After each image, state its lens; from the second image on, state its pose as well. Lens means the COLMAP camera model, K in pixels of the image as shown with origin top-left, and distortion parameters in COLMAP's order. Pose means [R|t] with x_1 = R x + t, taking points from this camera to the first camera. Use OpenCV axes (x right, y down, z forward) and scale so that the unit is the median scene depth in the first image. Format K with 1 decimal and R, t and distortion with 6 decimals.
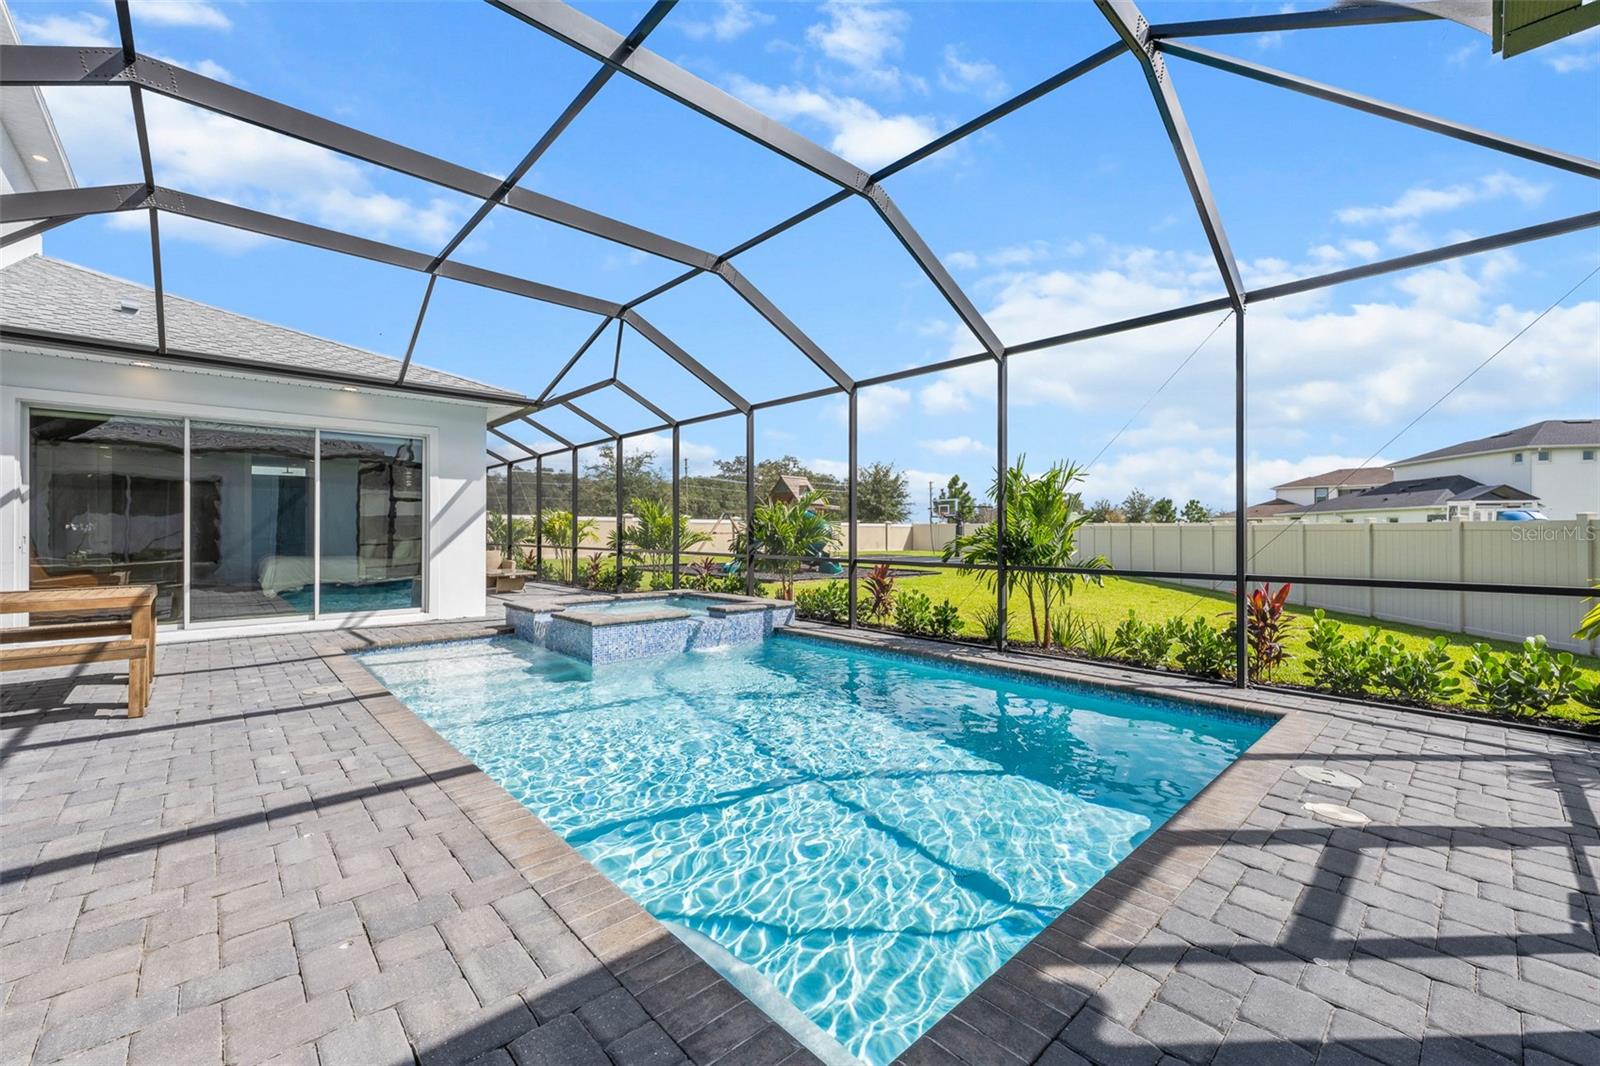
lens RADIAL K [[645.8, 0, 800.0], [0, 645.8, 533.0], [0, 0, 1]] dist [-0.001285, -0.000161]
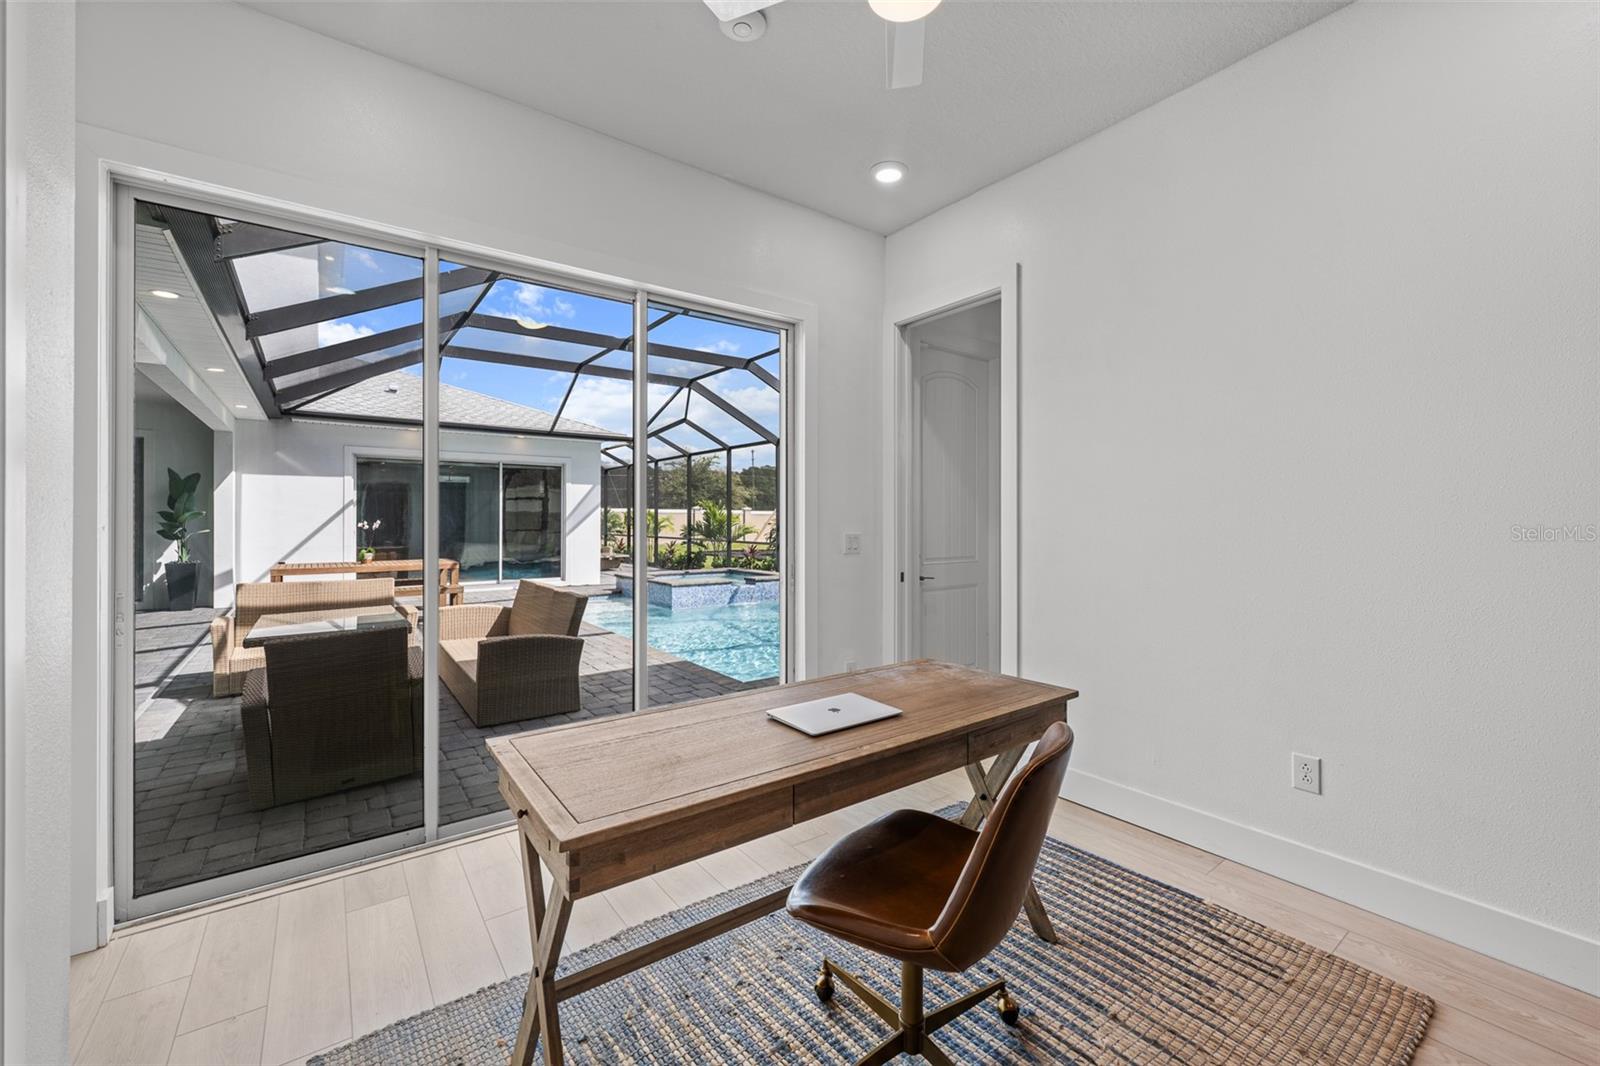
lens RADIAL K [[645.7, 0, 798.7], [0, 645.7, 524.7], [0, 0, 1]] dist [-0.000392, 0.000033]
pose [[0.994278, 0.001398, -0.106815, 0.107692], [-0.000684, 0.999977, 0.006721, -0.015263], [0.106822, -0.006610, 0.994256, -0.369920]]
